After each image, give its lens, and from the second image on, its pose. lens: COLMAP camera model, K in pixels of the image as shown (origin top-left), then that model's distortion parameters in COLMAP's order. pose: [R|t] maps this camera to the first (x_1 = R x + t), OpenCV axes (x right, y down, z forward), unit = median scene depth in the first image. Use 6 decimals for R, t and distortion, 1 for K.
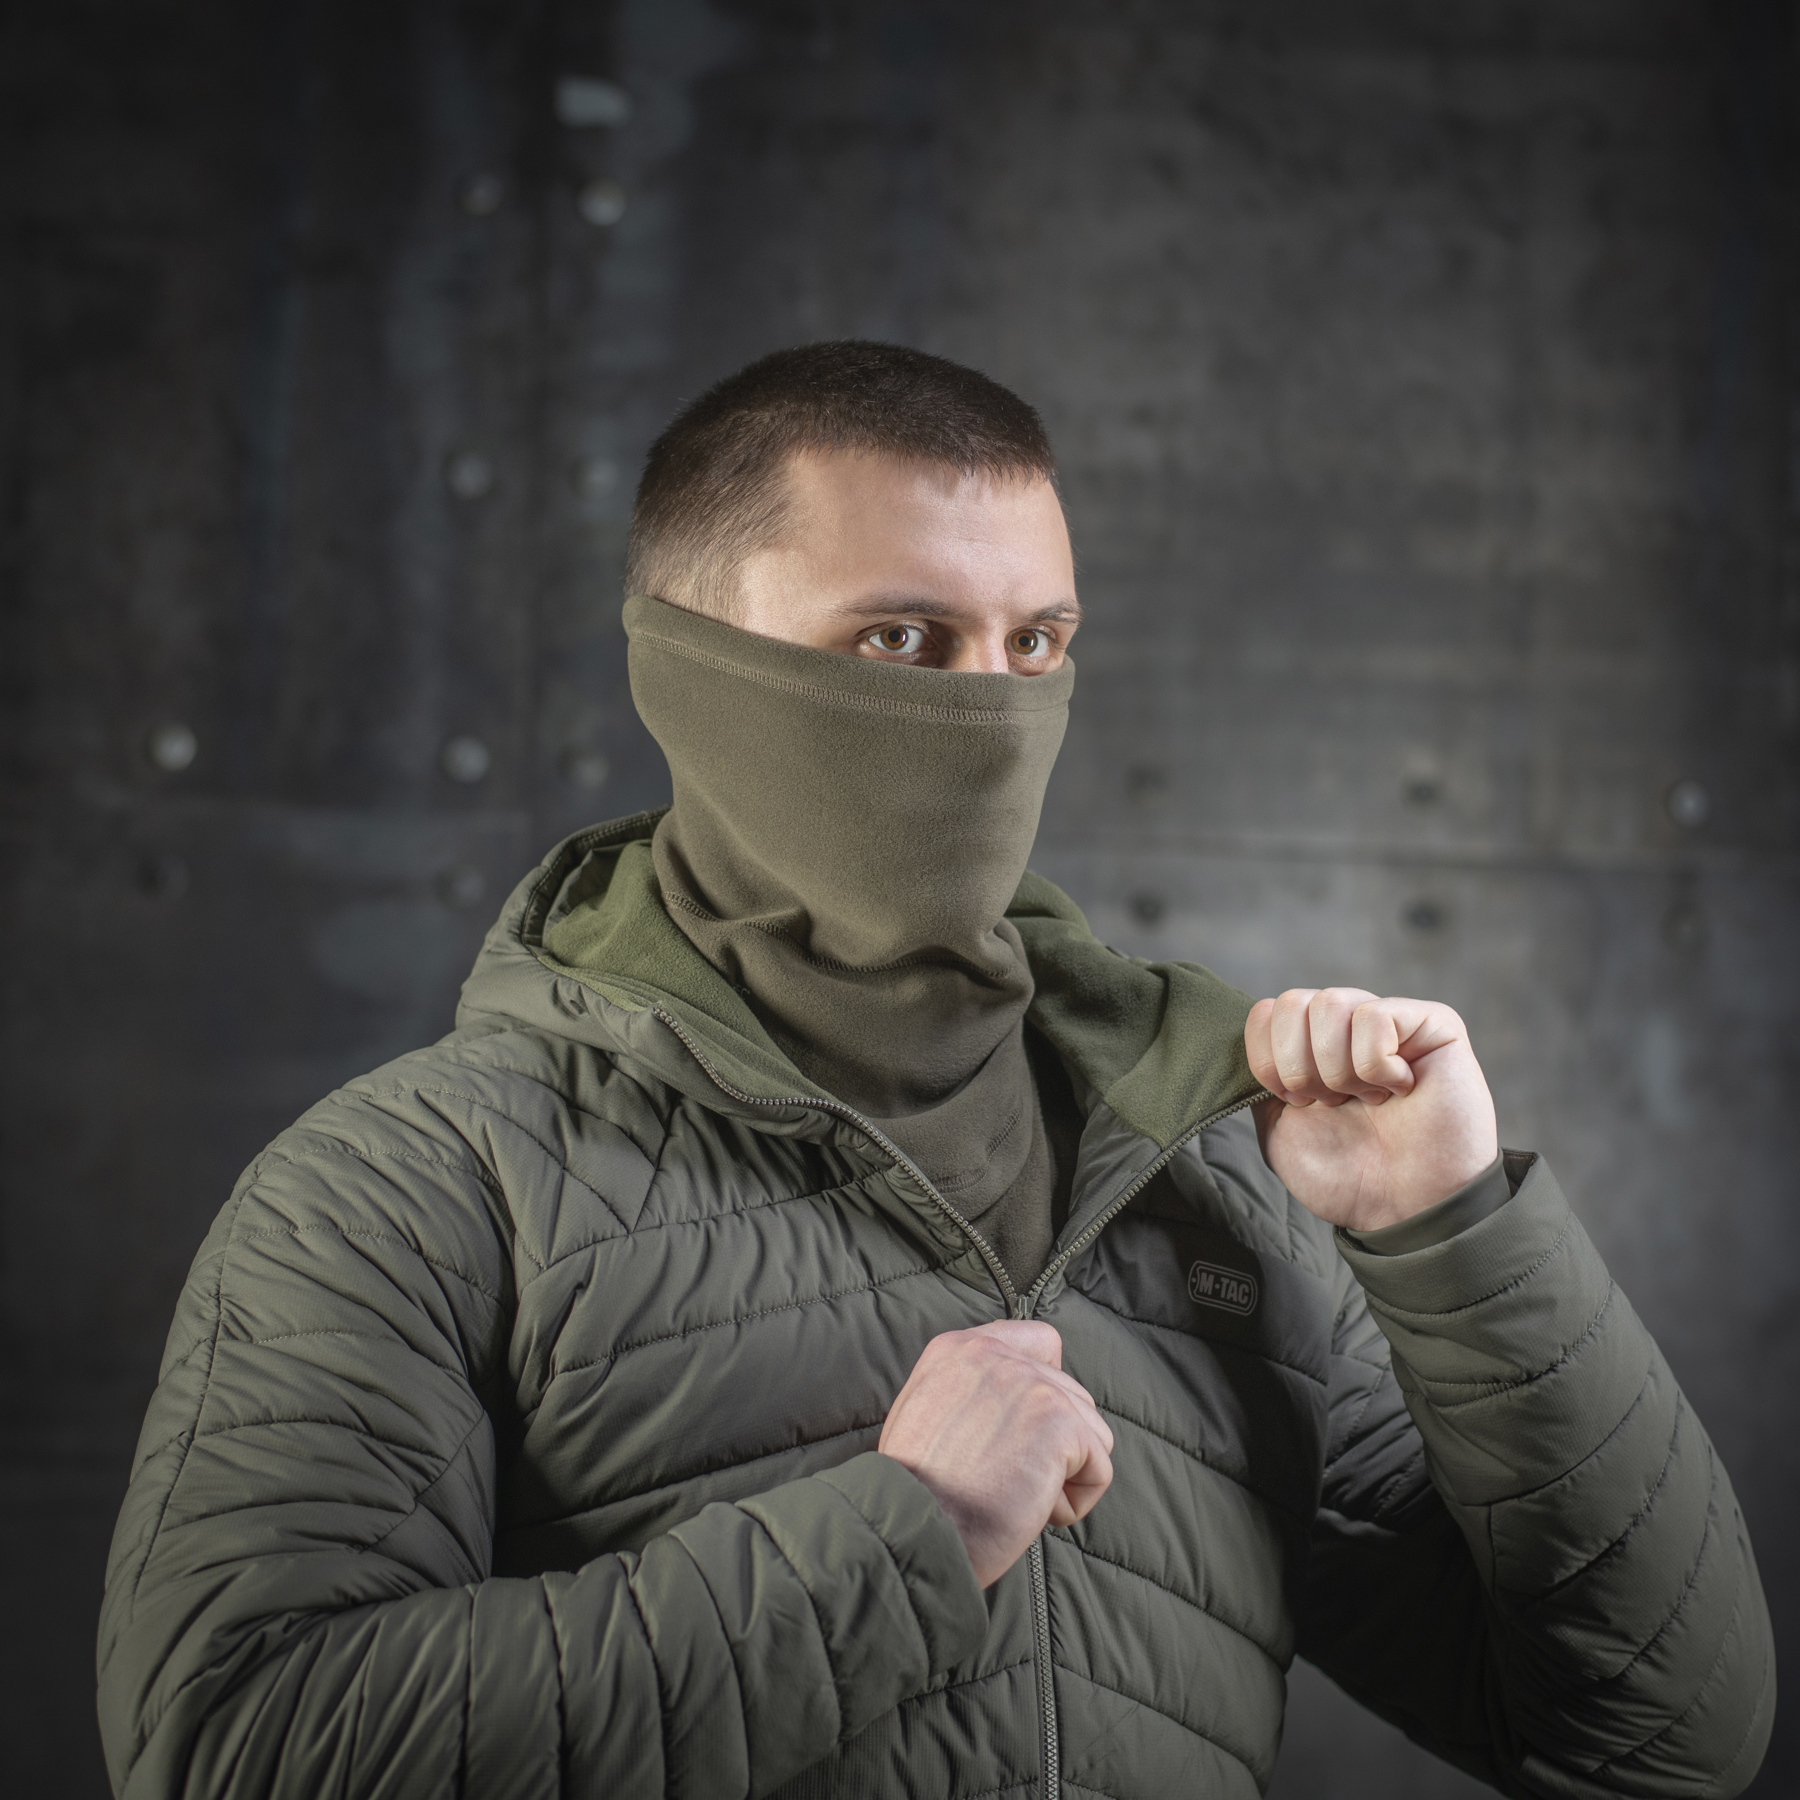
lens RADIAL K [[5594.6, 0, 900.0], [0, 5594.6, 900.0], [0, 0, 1]] dist [-0.234558, 2.309322]
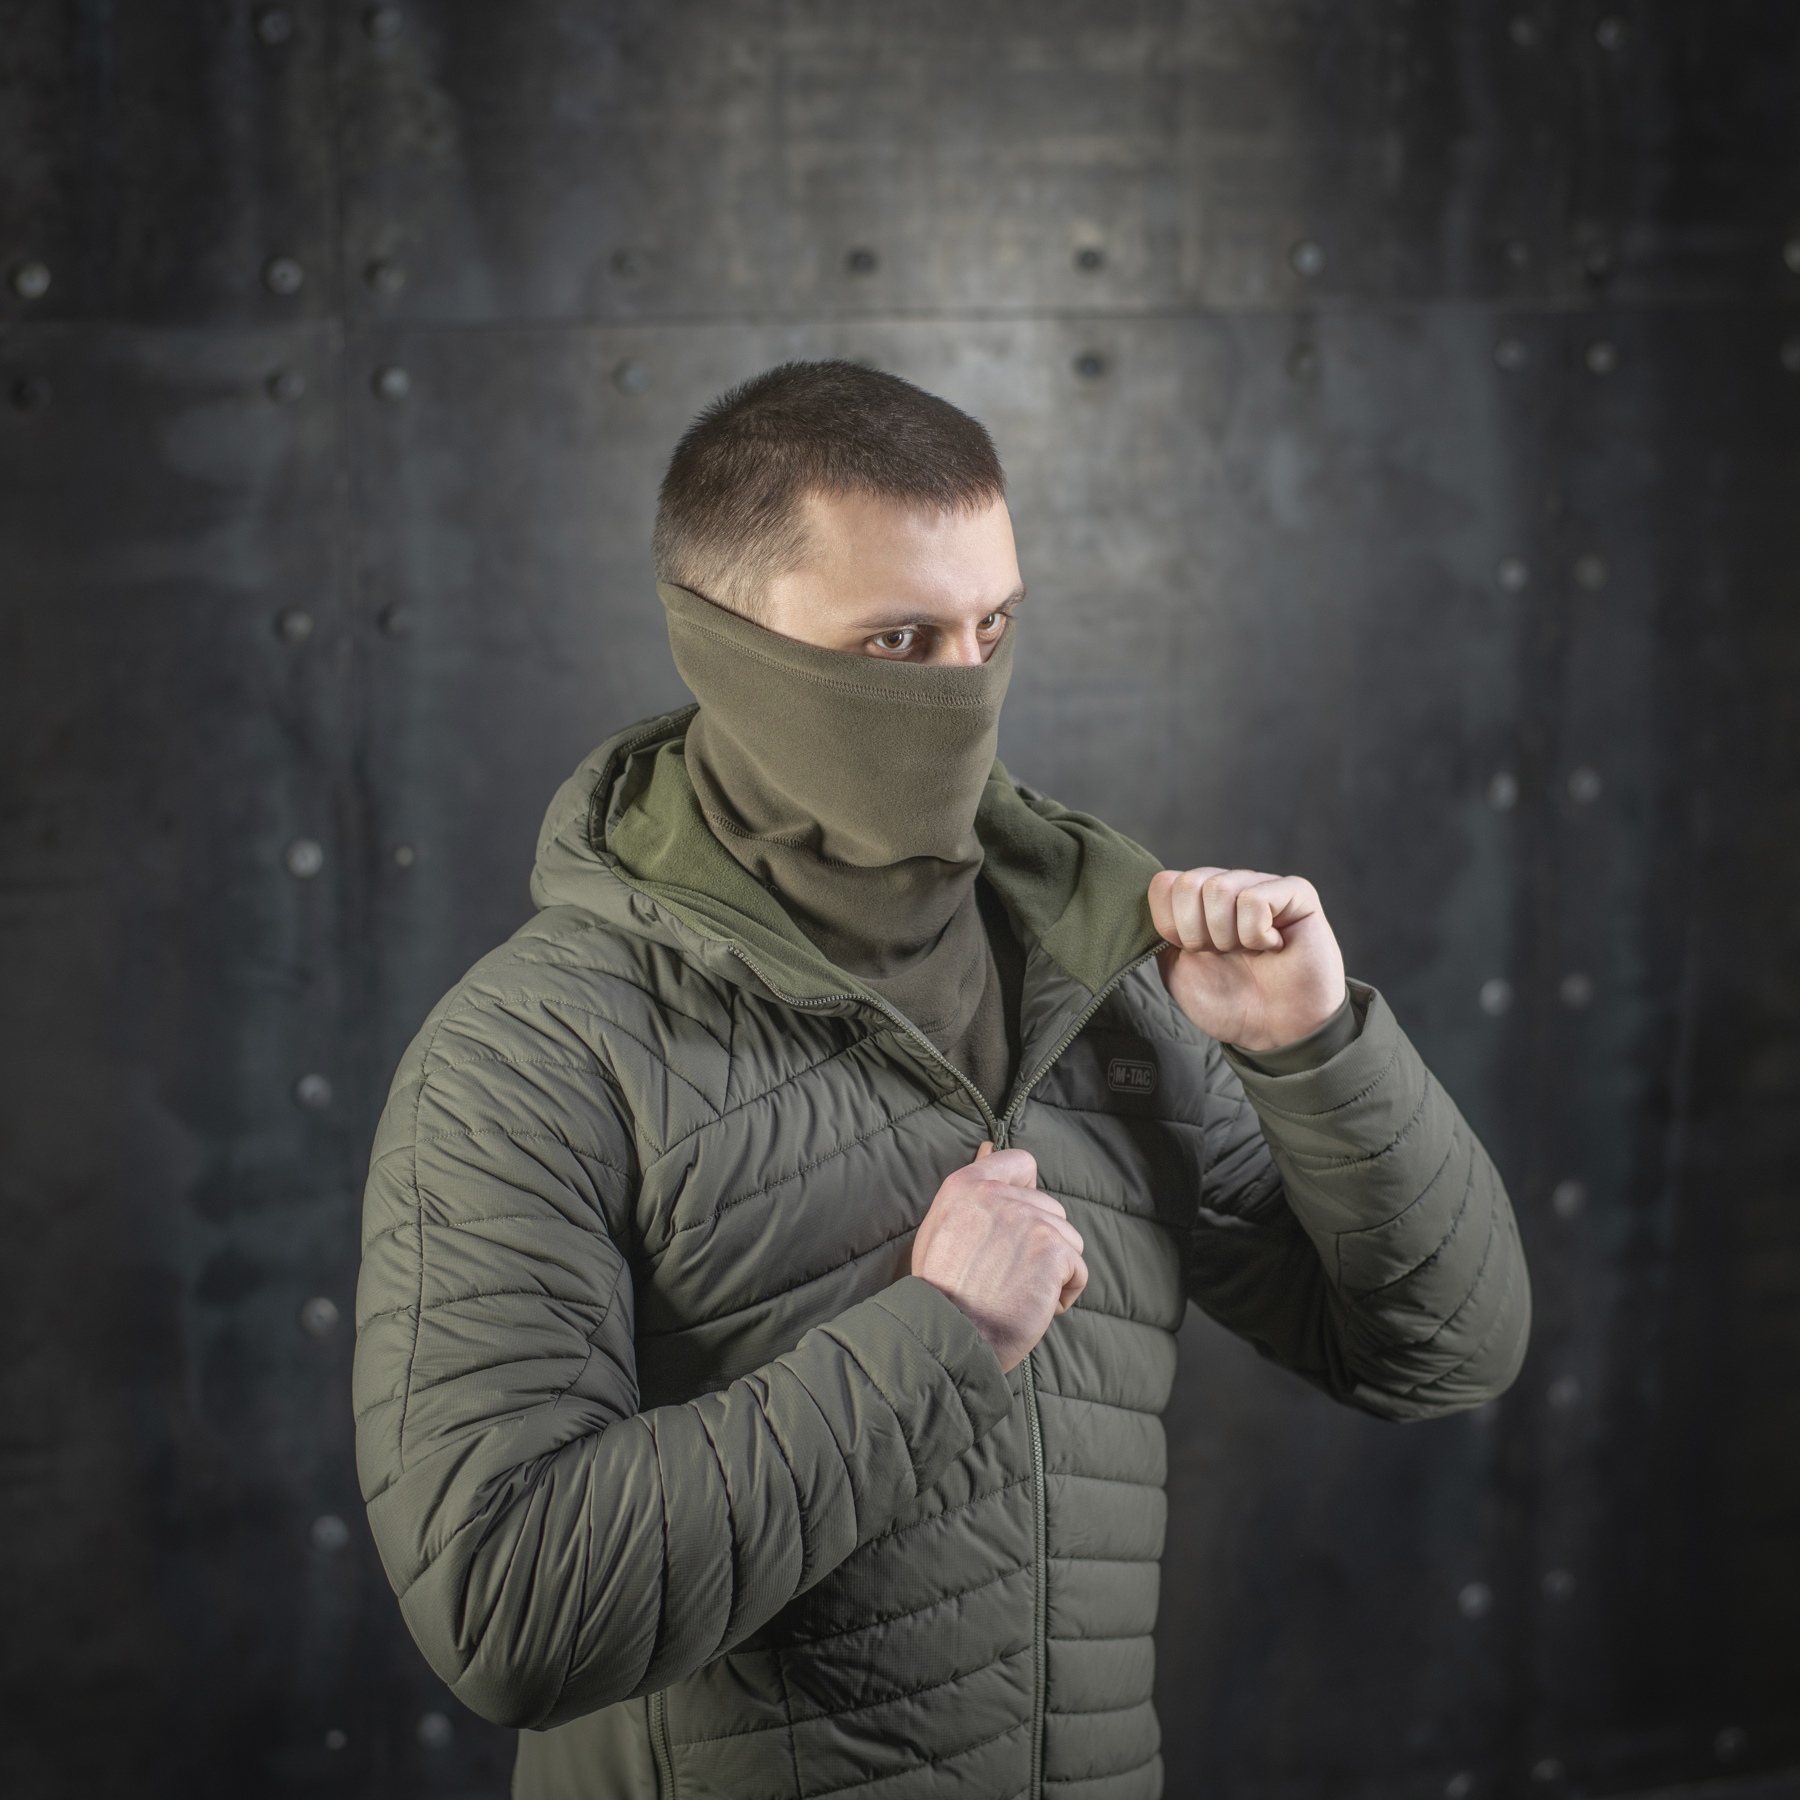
lens RADIAL K [[5594.6, 0, 900.0], [0, 5594.6, 900.0], [0, 0, 1]] dist [-0.234558, 2.309322]
pose [[0.990997, -0.059243, 0.120062, -0.159198], [0.026021, 0.964897, 0.261337, -0.330188], [-0.131330, -0.255860, 0.957752, -0.267183]]
